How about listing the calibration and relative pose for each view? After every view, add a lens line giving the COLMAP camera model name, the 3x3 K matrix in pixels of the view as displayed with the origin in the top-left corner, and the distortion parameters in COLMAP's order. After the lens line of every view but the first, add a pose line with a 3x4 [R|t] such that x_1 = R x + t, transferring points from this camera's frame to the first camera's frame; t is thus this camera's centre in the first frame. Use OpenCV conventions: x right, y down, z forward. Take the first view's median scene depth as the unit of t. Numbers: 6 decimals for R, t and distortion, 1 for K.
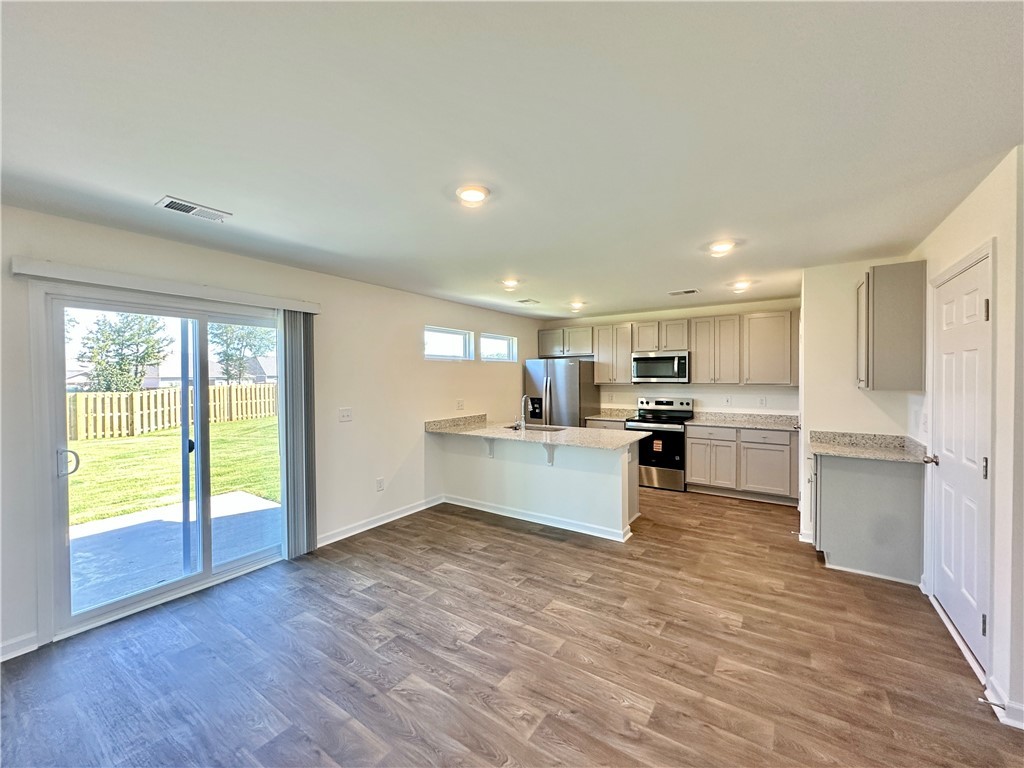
lens RADIAL K [[407.3, 0, 512.0], [0, 407.3, 384.0], [0, 0, 1]] dist [-0.000833, 0.000000]
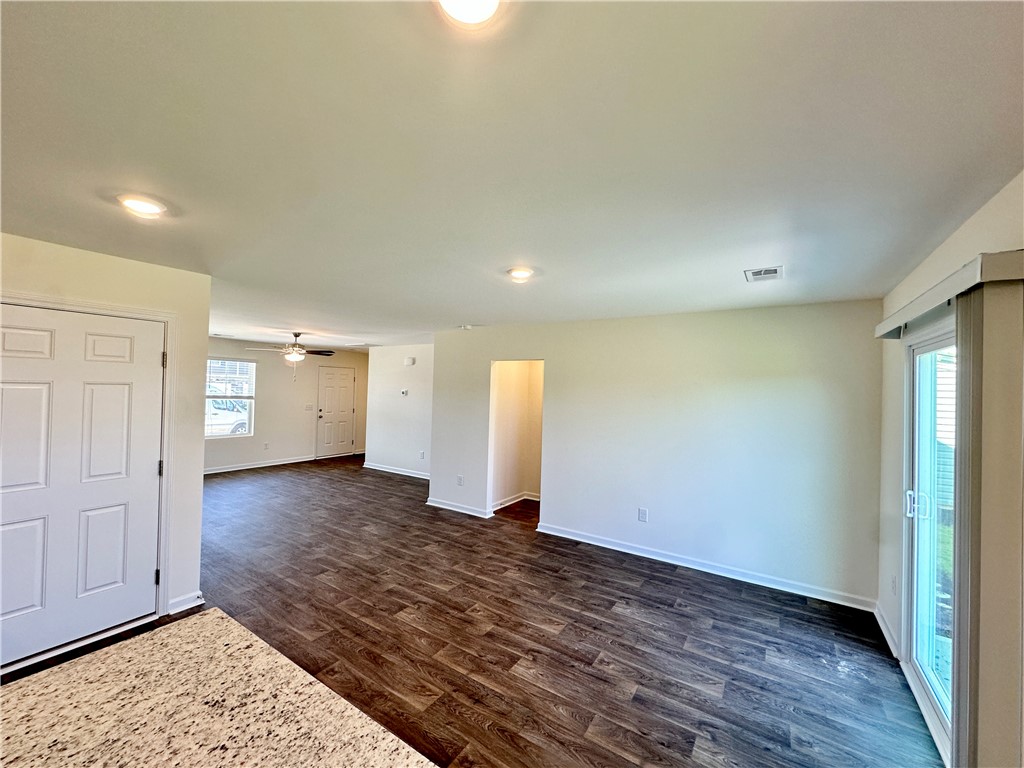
lens RADIAL K [[407.3, 0, 512.0], [0, 407.3, 384.0], [0, 0, 1]] dist [-0.000833, 0.000000]
pose [[-0.999507, -0.019293, -0.024784, -0.018824], [-0.019404, 0.999803, 0.004244, -0.048983], [0.024697, 0.004723, -0.999684, 0.980816]]
